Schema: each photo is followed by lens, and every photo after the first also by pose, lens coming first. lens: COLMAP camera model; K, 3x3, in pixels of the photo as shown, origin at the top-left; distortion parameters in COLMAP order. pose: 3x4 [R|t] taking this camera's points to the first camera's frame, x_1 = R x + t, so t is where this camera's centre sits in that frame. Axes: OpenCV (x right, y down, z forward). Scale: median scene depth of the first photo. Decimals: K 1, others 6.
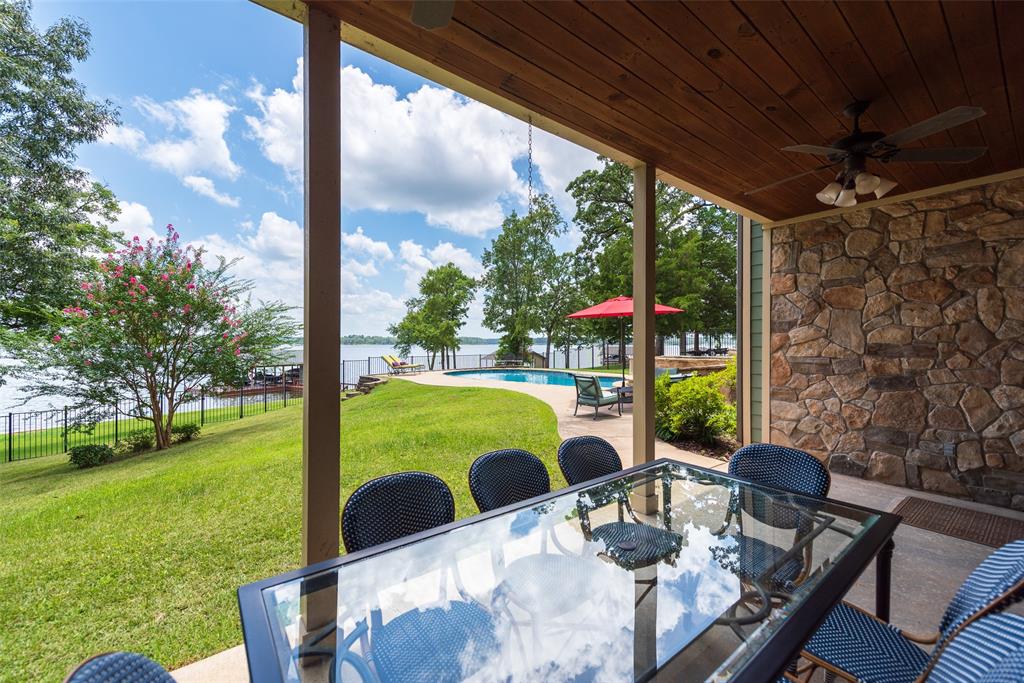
lens RADIAL K [[398.5, 0, 511.7], [0, 398.5, 340.9], [0, 0, 1]] dist [-0.007369, -0.000050]
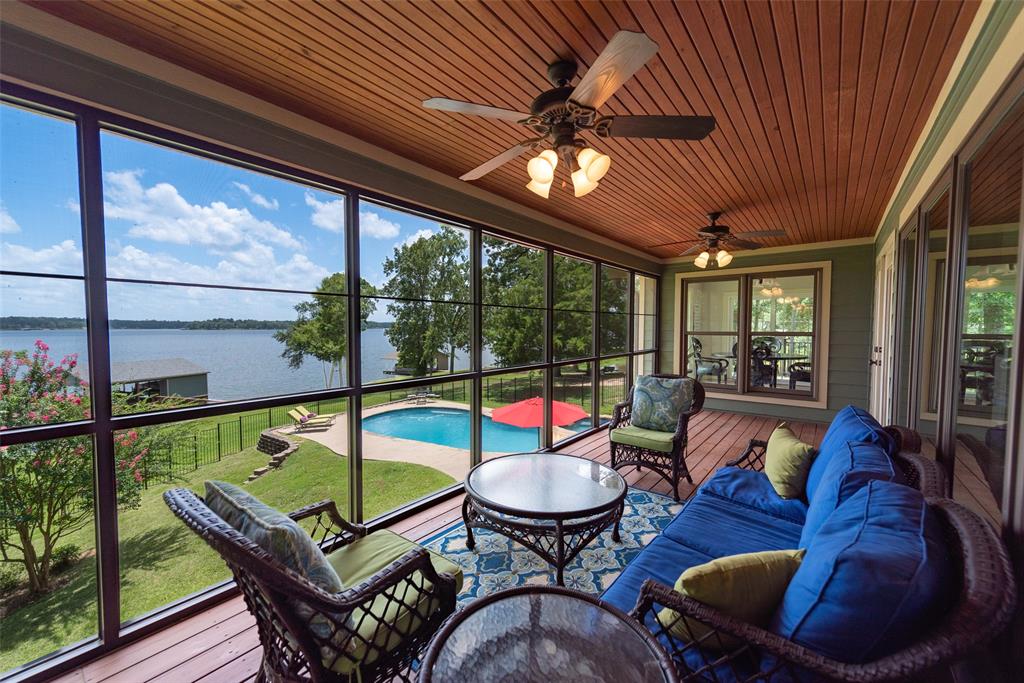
lens RADIAL K [[398.5, 0, 515.1], [0, 398.5, 341.8], [0, 0, 1]] dist [-0.007369, -0.000050]
pose [[0.965689, -0.010835, 0.259474, -0.023436], [-0.002717, 0.998653, 0.051814, -0.094197], [-0.259686, -0.050741, 0.964359, -0.025417]]
